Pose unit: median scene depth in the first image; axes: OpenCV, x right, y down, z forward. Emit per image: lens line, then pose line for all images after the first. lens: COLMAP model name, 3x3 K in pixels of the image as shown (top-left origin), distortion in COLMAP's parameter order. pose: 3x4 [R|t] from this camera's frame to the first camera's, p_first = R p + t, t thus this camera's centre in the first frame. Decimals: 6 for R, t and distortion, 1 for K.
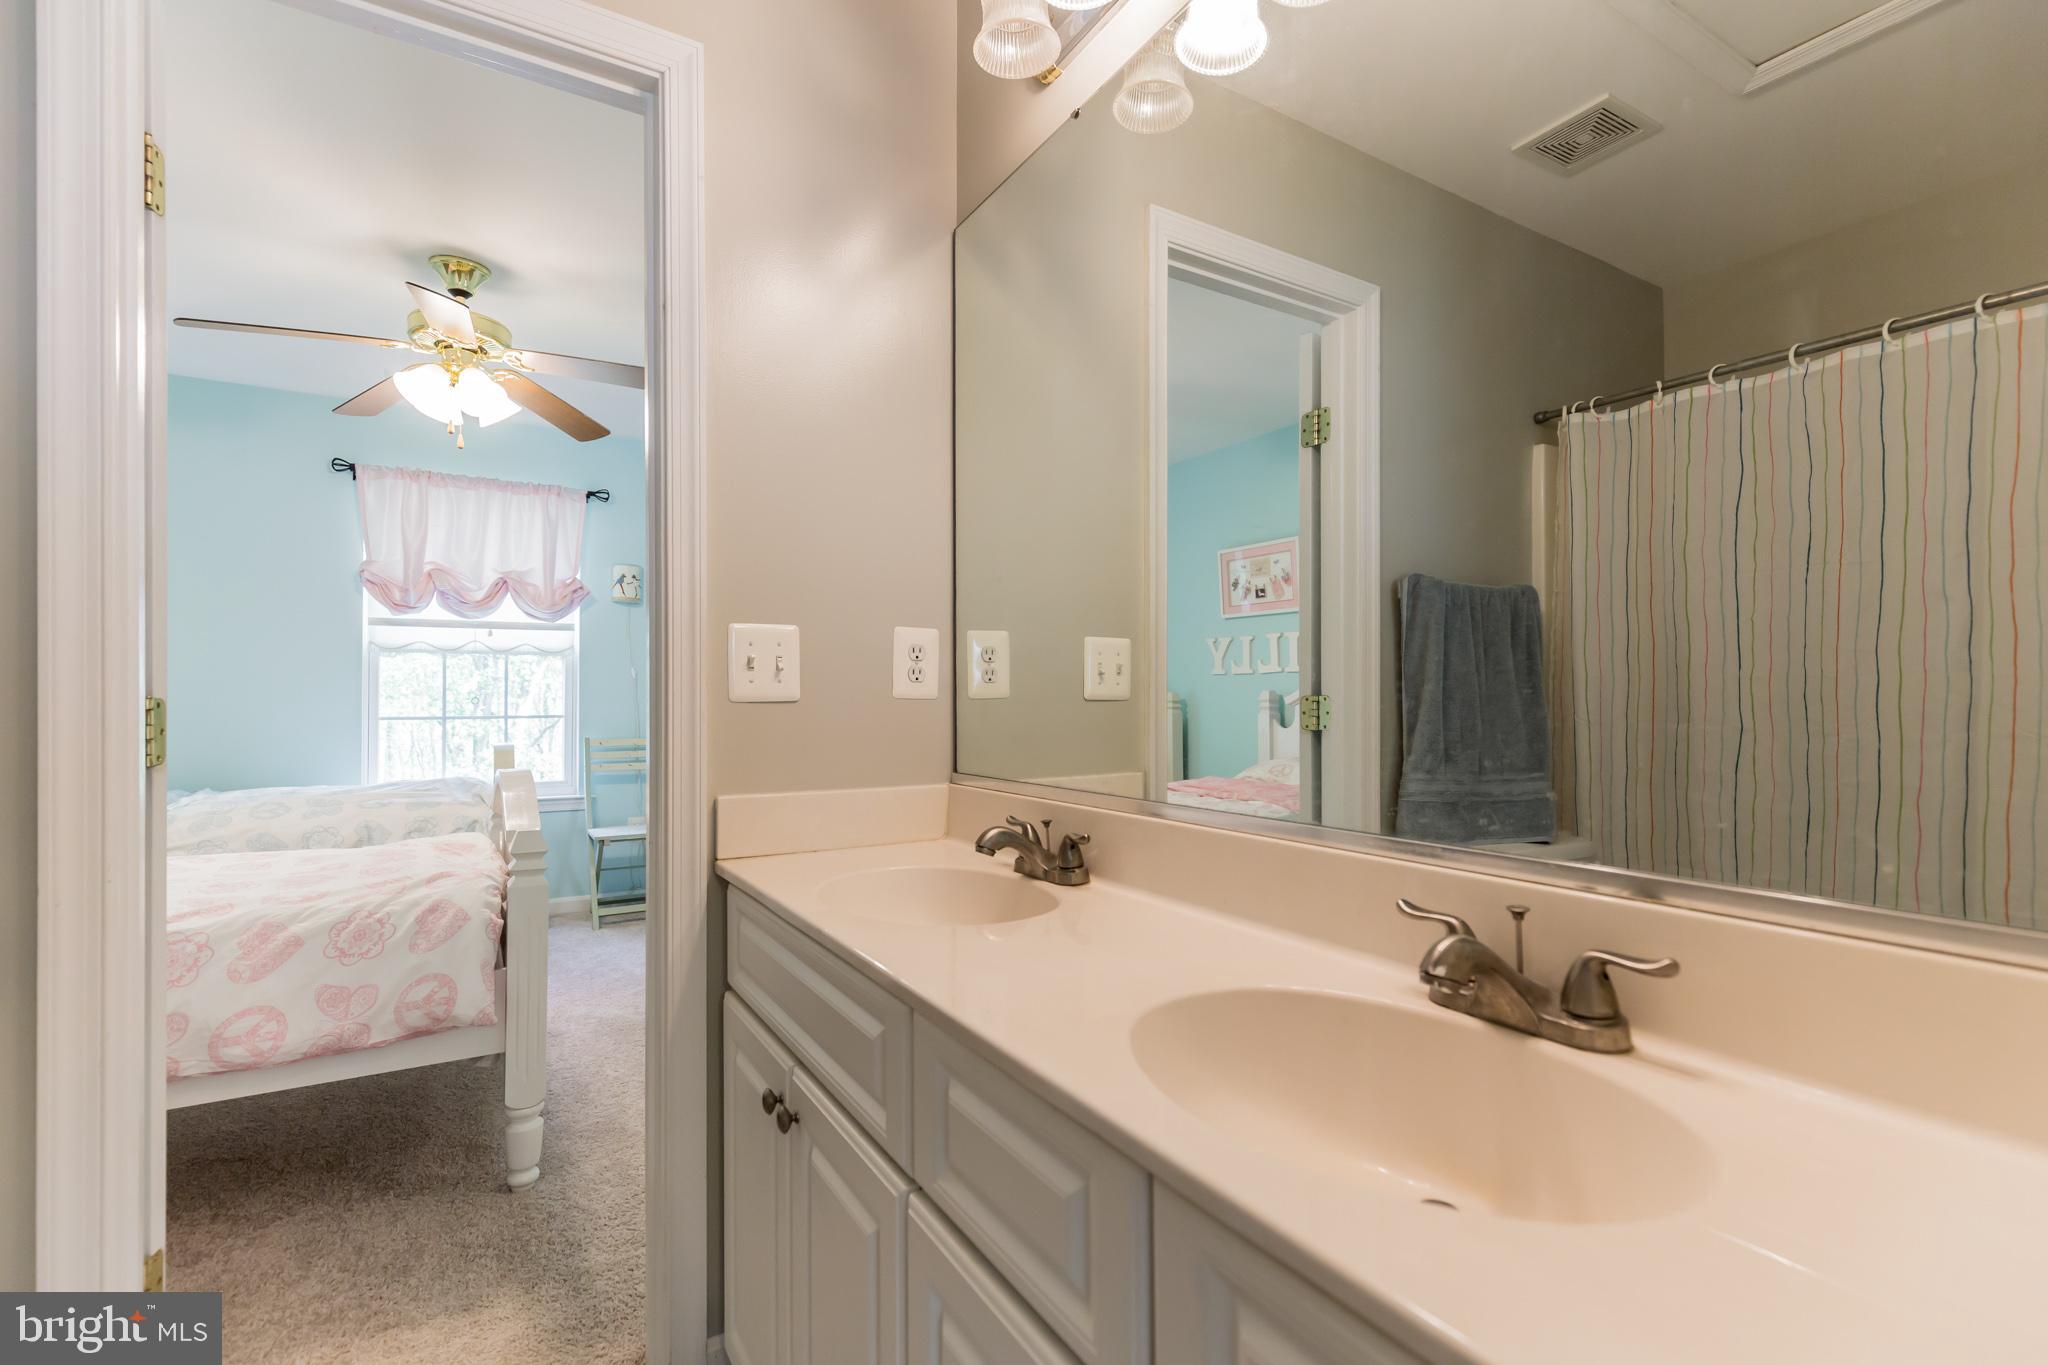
lens RADIAL K [[915.2, 0, 1024.7], [0, 915.2, 698.2], [0, 0, 1]] dist [-0.002745, -0.000141]
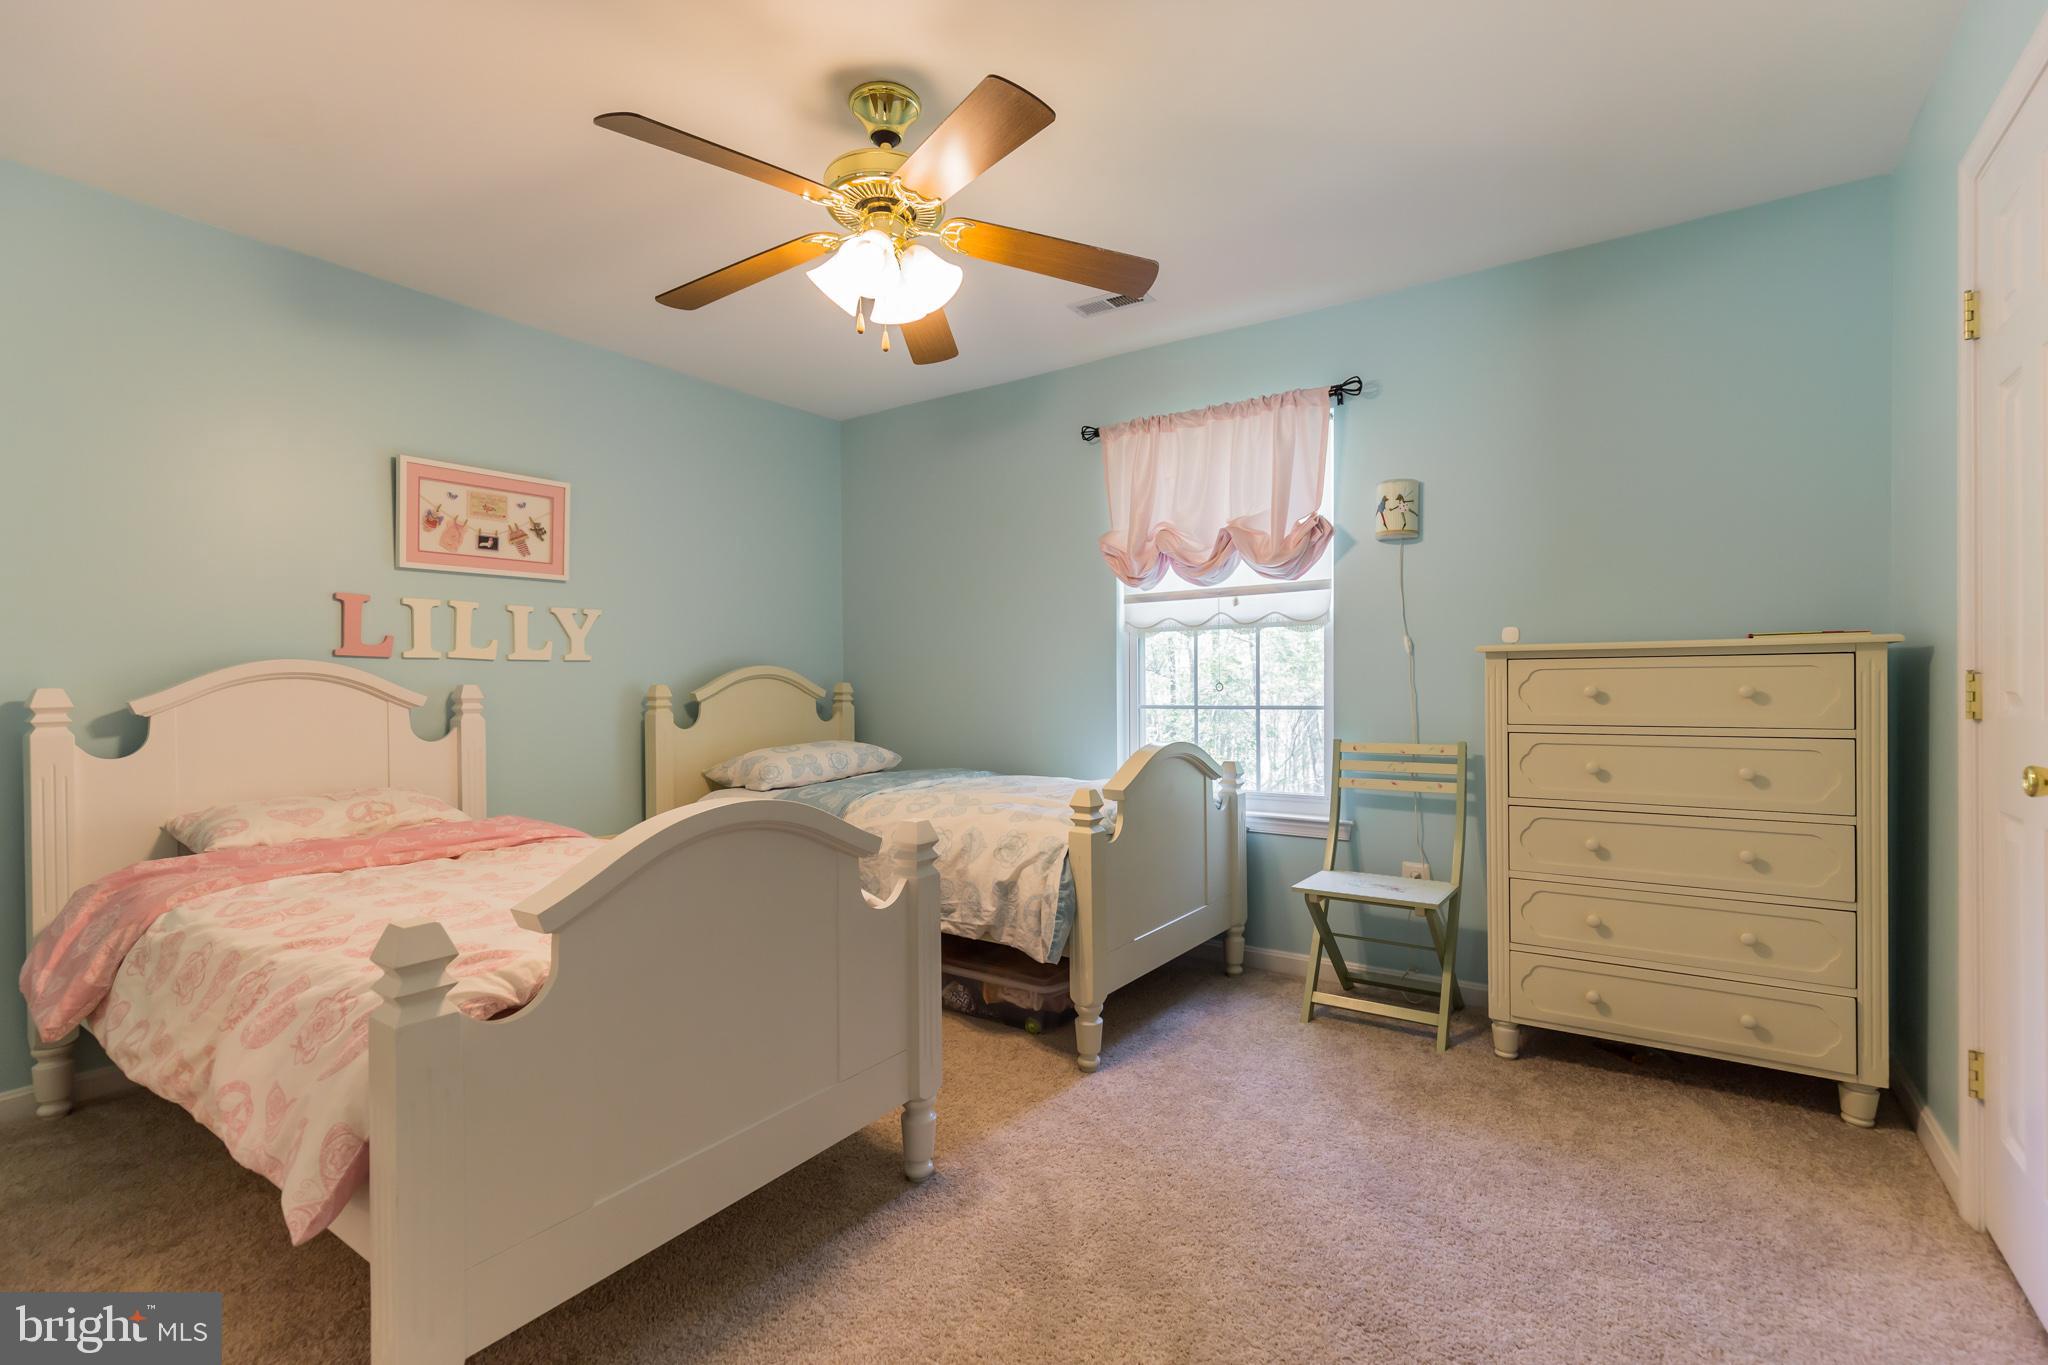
lens RADIAL K [[915.2, 0, 1024.7], [0, 915.2, 698.2], [0, 0, 1]] dist [-0.002745, -0.000141]
pose [[0.412679, 0.010655, -0.910814, 0.067192], [0.010823, 0.999804, 0.016599, -0.002366], [0.910812, -0.016708, 0.412482, 0.509091]]
